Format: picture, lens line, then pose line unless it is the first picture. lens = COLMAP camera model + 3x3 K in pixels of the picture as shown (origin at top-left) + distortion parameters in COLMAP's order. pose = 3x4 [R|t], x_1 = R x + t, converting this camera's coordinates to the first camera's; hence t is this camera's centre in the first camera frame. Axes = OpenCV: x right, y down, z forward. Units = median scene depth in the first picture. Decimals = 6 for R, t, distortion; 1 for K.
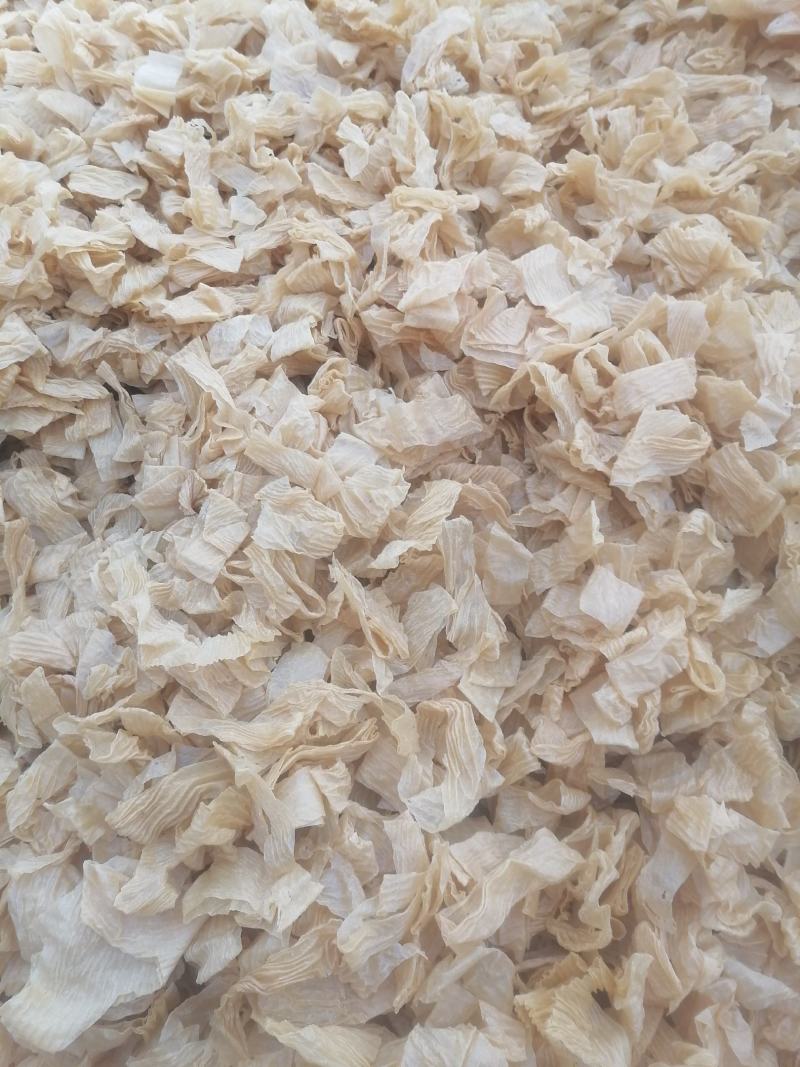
lens RADIAL K [[813.3, 0, 400.0], [0, 813.3, 533.5], [0, 0, 1]] dist [0.075928, -0.115129]
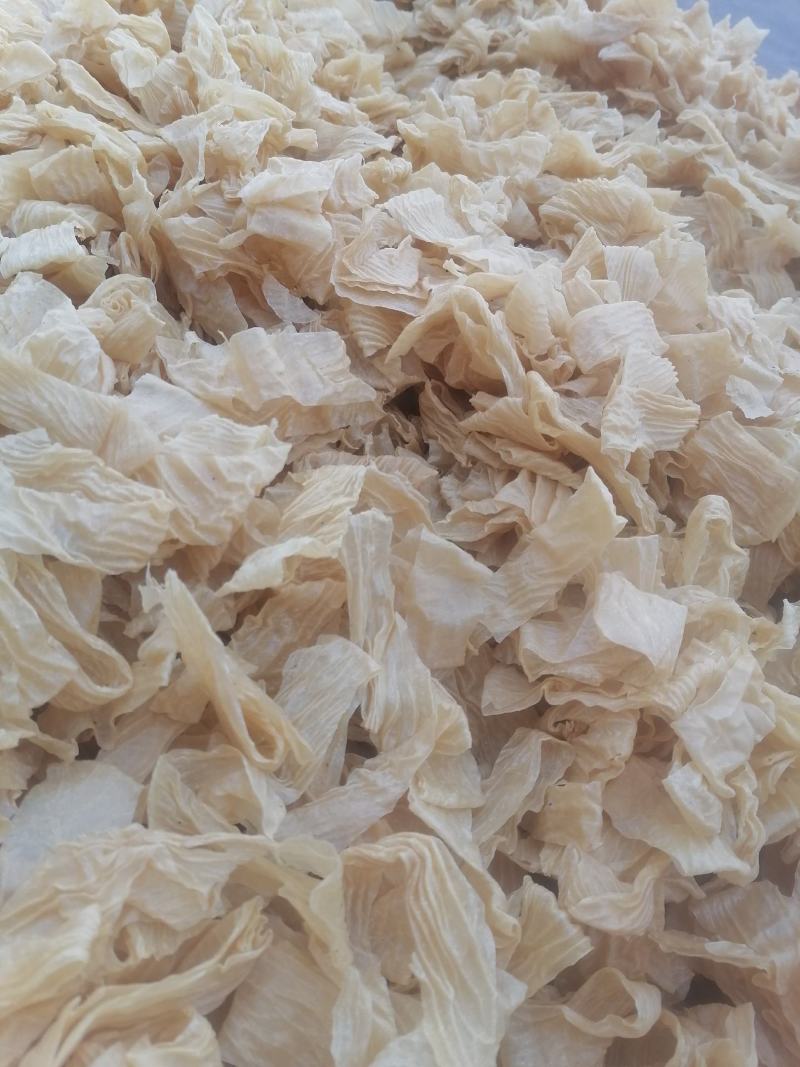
lens RADIAL K [[813.3, 0, 400.0], [0, 813.3, 533.5], [0, 0, 1]] dist [0.075928, -0.115129]
pose [[0.924126, 0.014011, 0.381830, -0.129616], [0.089606, 0.963511, -0.252226, 0.144987], [-0.371431, 0.267303, 0.889150, 0.481680]]
